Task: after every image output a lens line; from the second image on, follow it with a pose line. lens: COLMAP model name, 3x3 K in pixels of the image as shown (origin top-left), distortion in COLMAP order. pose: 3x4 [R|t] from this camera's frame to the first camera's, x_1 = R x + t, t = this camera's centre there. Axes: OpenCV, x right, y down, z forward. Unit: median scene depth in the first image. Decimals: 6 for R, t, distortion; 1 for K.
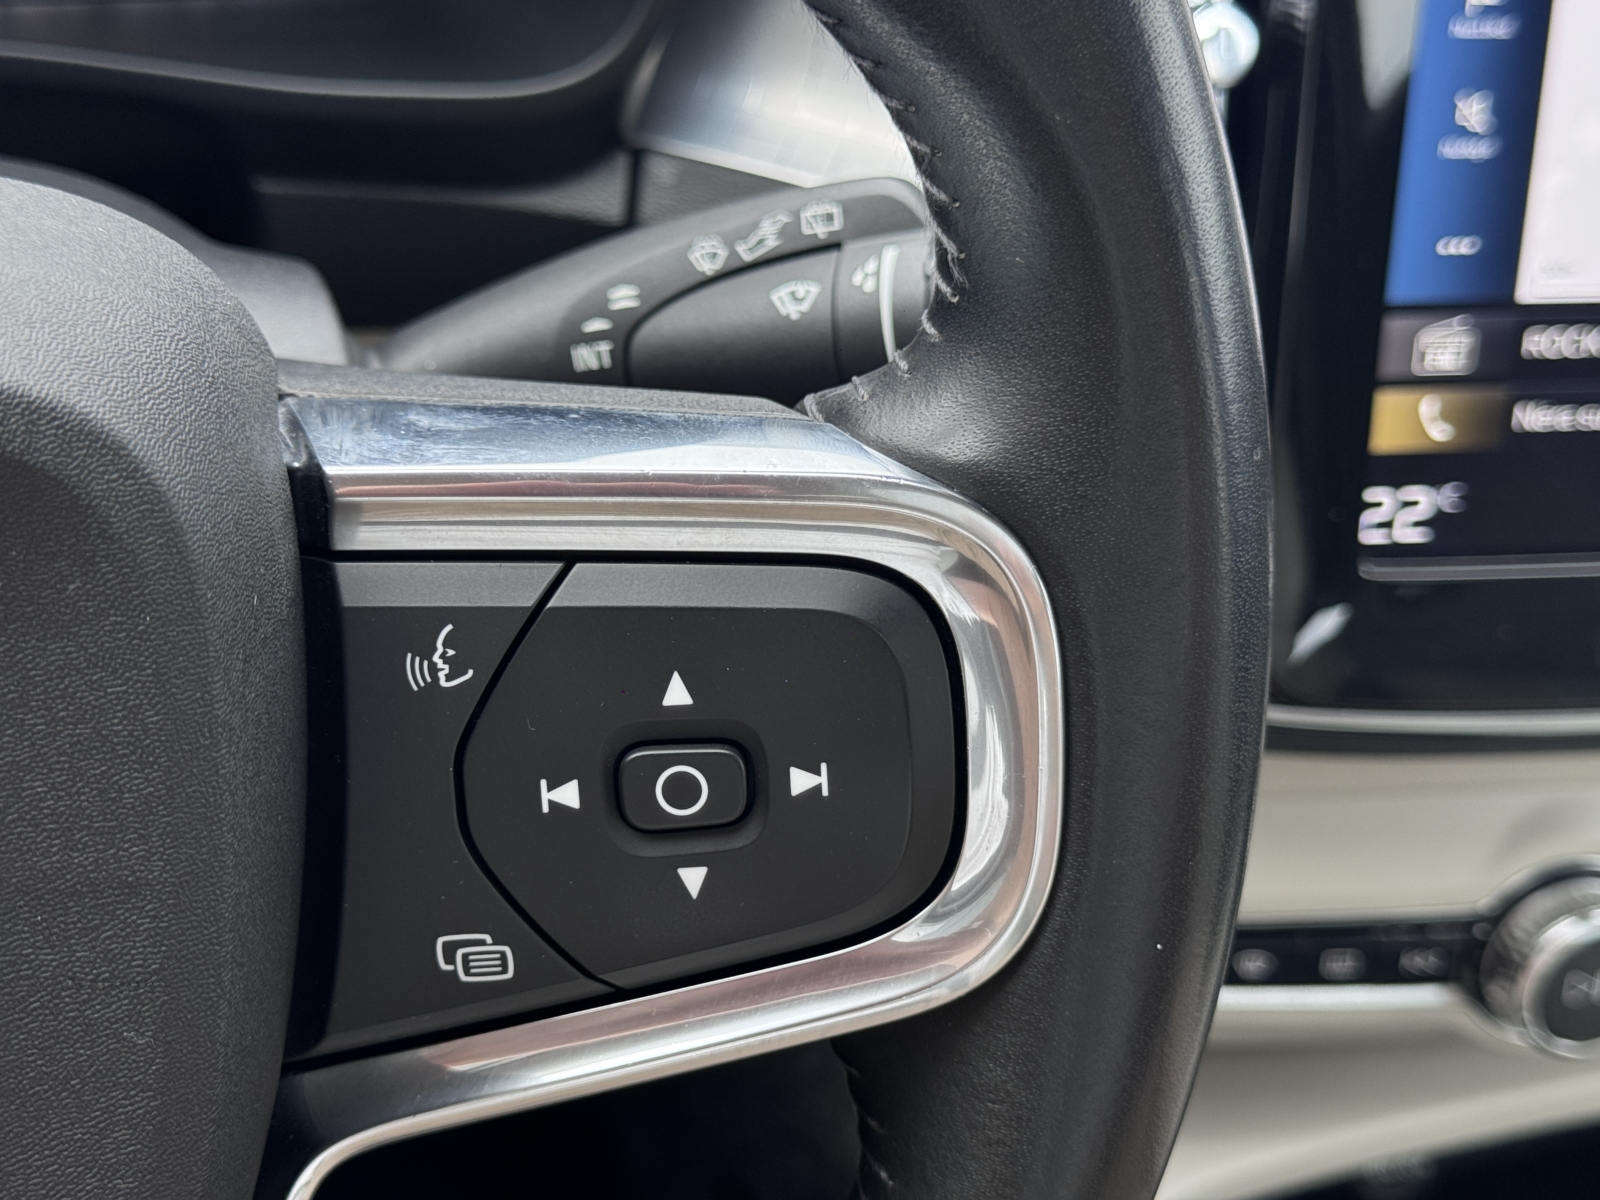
lens RADIAL K [[2084.0, 0, 749.3], [0, 2084.0, 599.0], [0, 0, 1]] dist [0.125352, -0.374537]
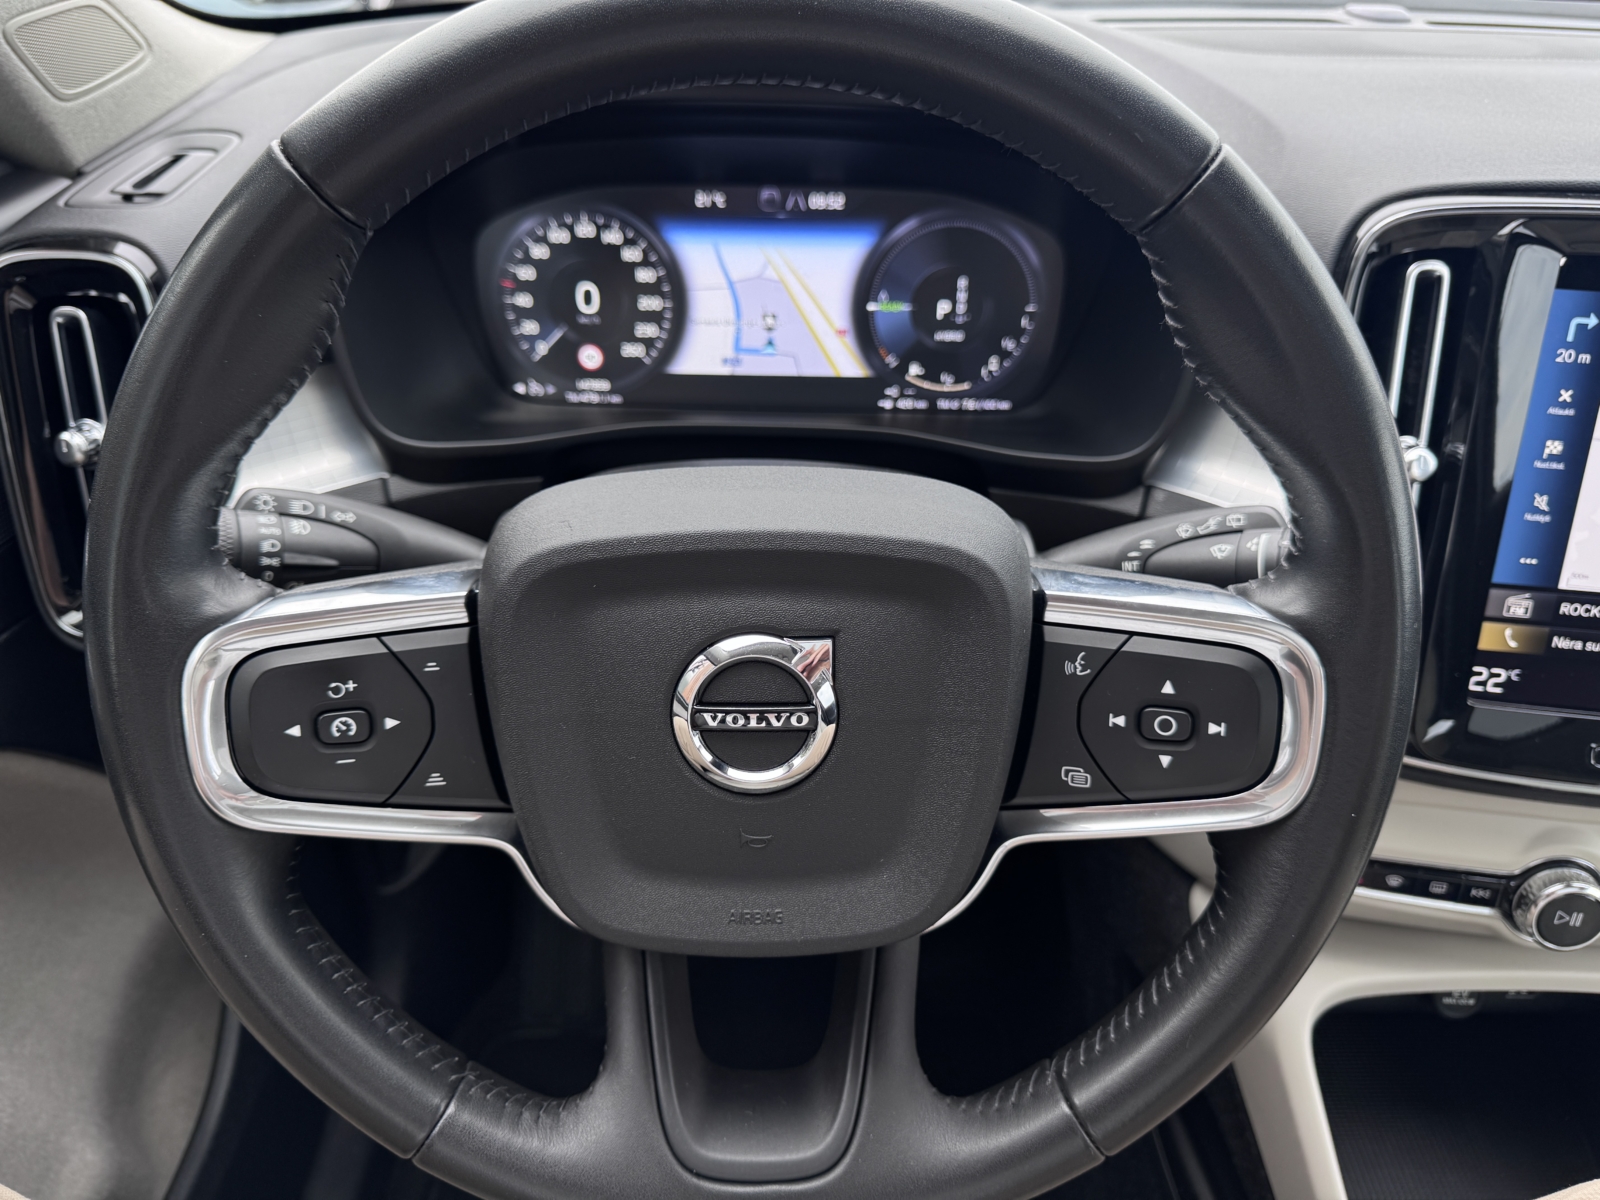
lens RADIAL K [[1017.4, 0, 827.0], [0, 1017.4, 604.7], [0, 0, 1]] dist [-0.002348, -0.026811]
pose [[0.948156, 0.113775, -0.296741, -0.057981], [-0.138138, 0.988445, -0.062398, 0.063214], [0.286213, 0.100154, 0.952917, -0.296699]]
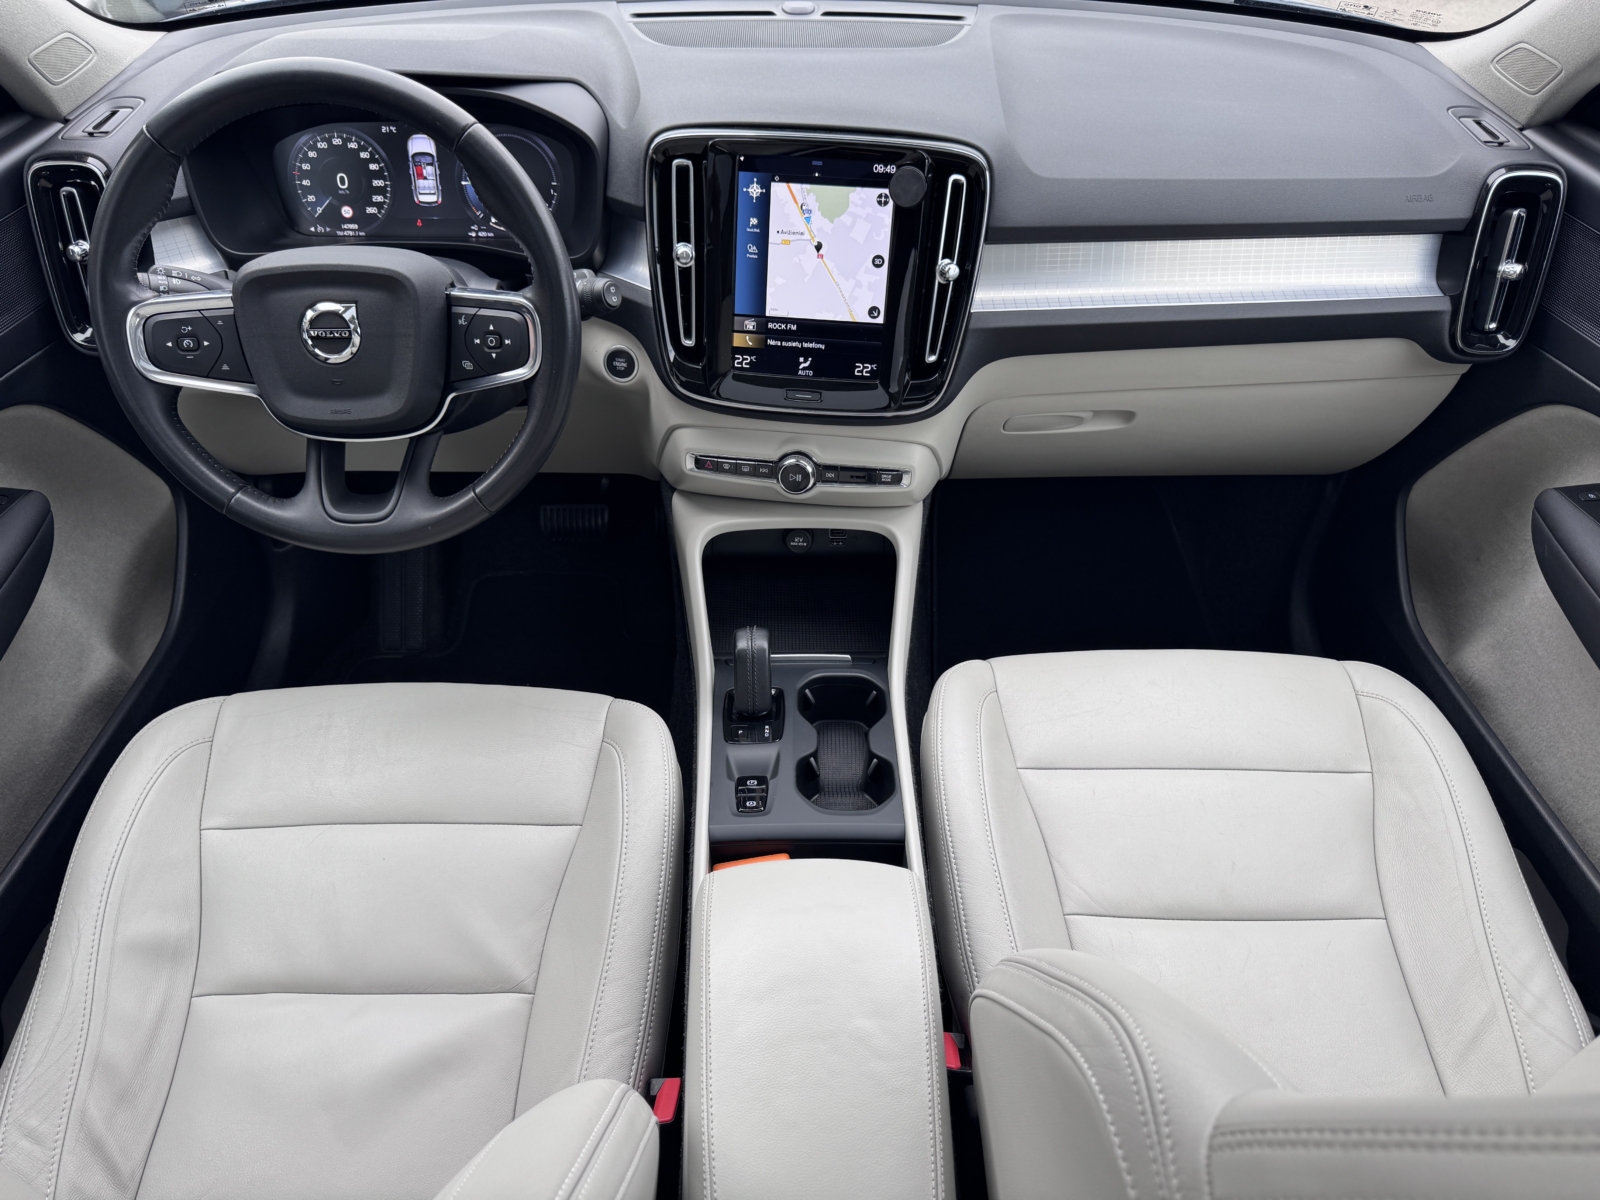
lens RADIAL K [[1017.4, 0, 827.0], [0, 1017.4, 604.7], [0, 0, 1]] dist [-0.002348, -0.026811]
pose [[0.954909, 0.135177, -0.264341, 1.679550], [-0.129624, 0.990818, 0.038426, 0.558948], [0.267108, -0.002428, 0.963664, -1.643321]]
